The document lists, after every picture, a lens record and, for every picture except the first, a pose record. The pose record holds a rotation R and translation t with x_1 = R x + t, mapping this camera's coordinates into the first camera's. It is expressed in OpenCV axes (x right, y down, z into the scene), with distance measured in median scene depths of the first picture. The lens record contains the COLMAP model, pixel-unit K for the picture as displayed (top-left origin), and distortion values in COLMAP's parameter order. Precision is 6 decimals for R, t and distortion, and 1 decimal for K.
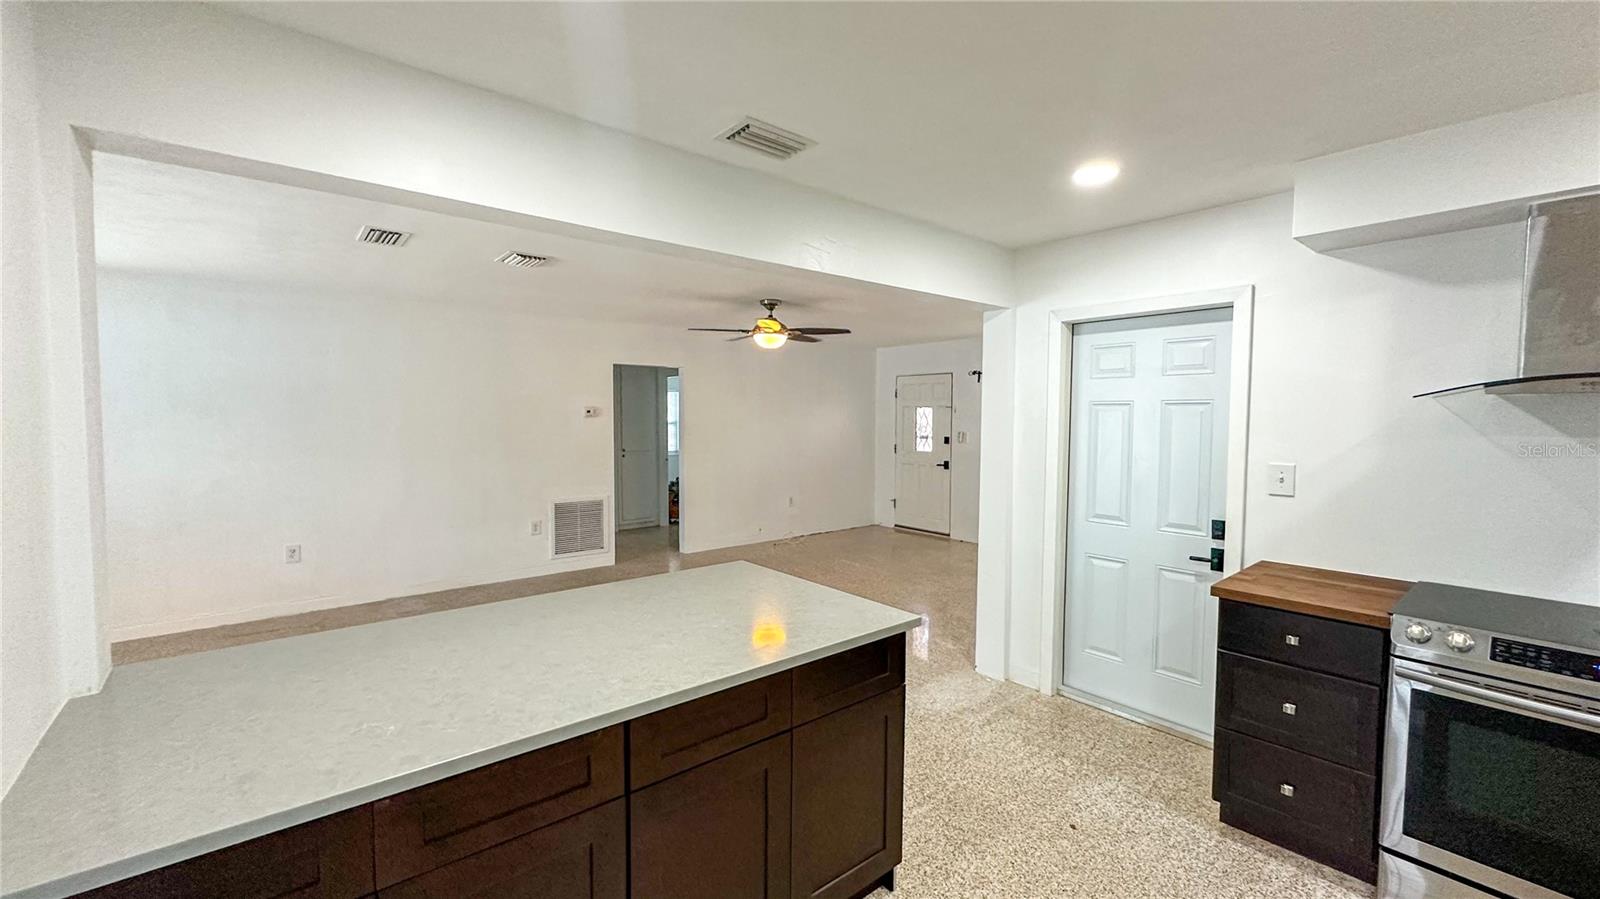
lens RADIAL K [[636.3, 0, 801.5], [0, 636.3, 447.6], [0, 0, 1]] dist [0.000523, 0.000265]
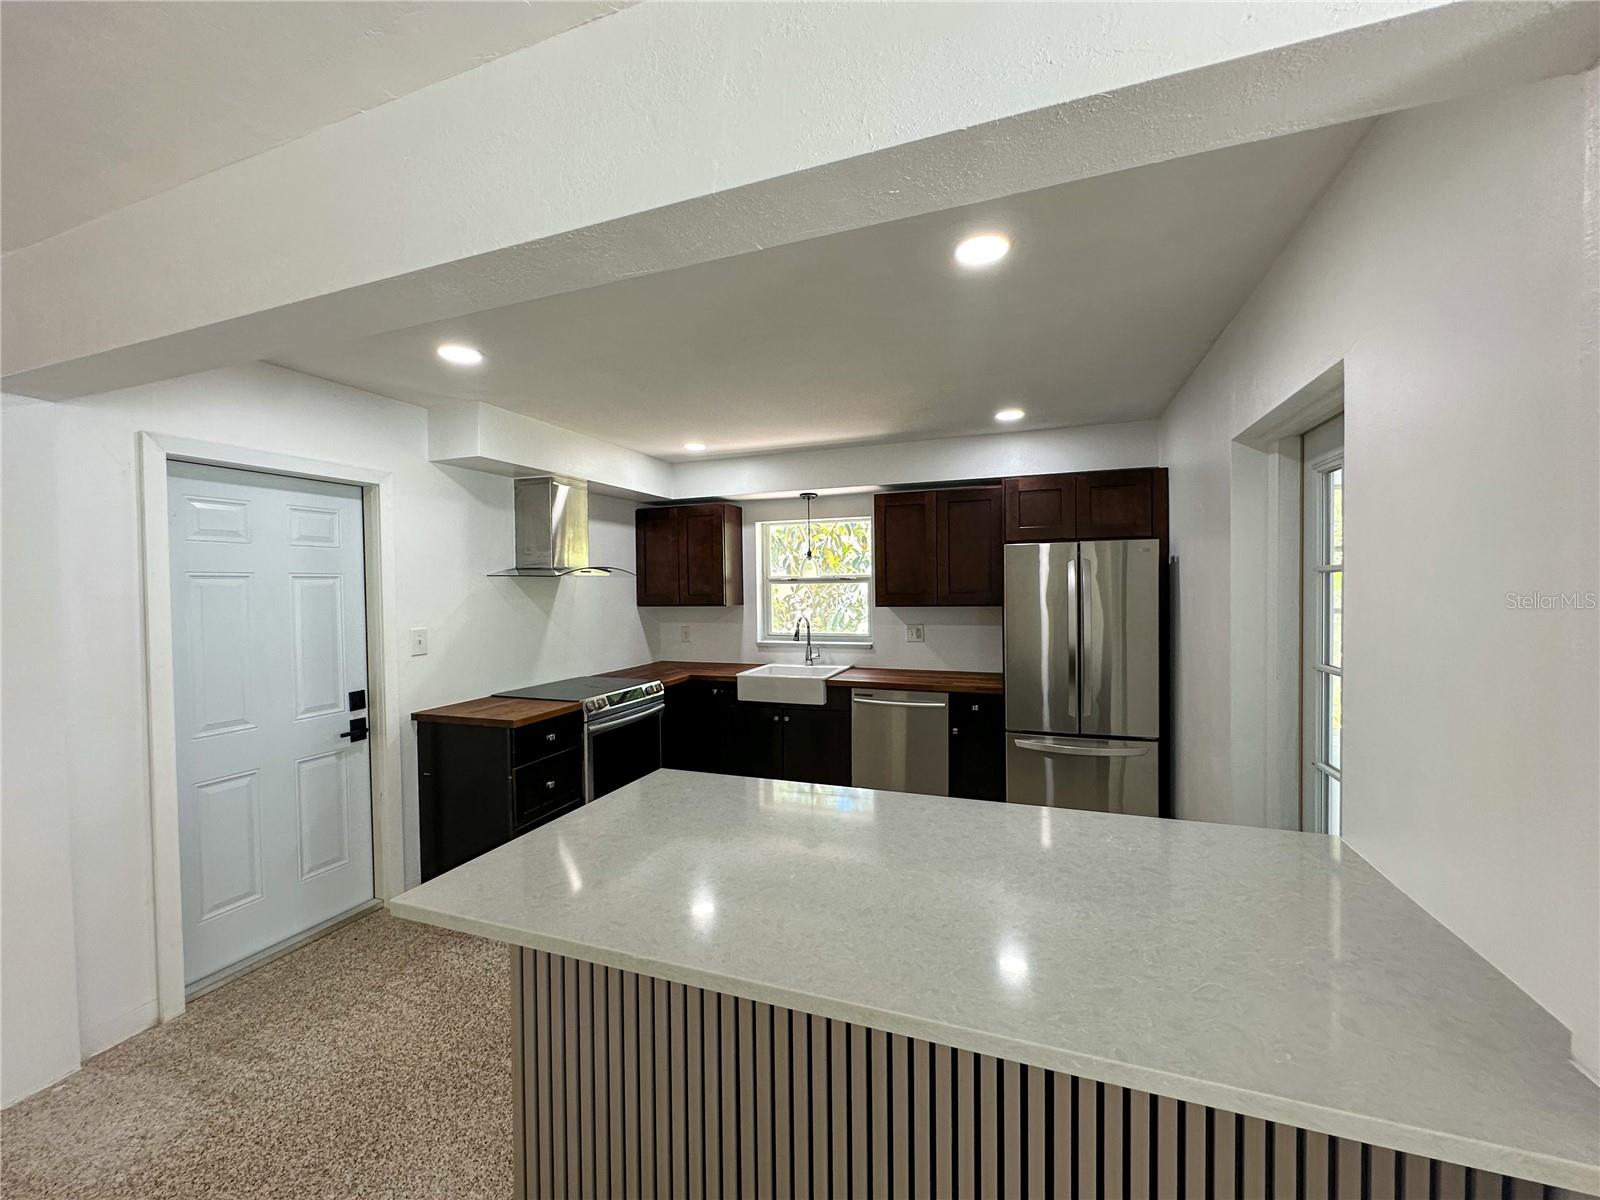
lens RADIAL K [[636.4, 0, 800.0], [0, 636.4, 600.0], [0, 0, 1]] dist [0.000447, -0.000084]
pose [[-0.492442, -0.016035, 0.870197, -0.525946], [0.053618, 0.997372, 0.048720, -0.039799], [-0.868692, 0.070650, -0.490288, 0.777824]]
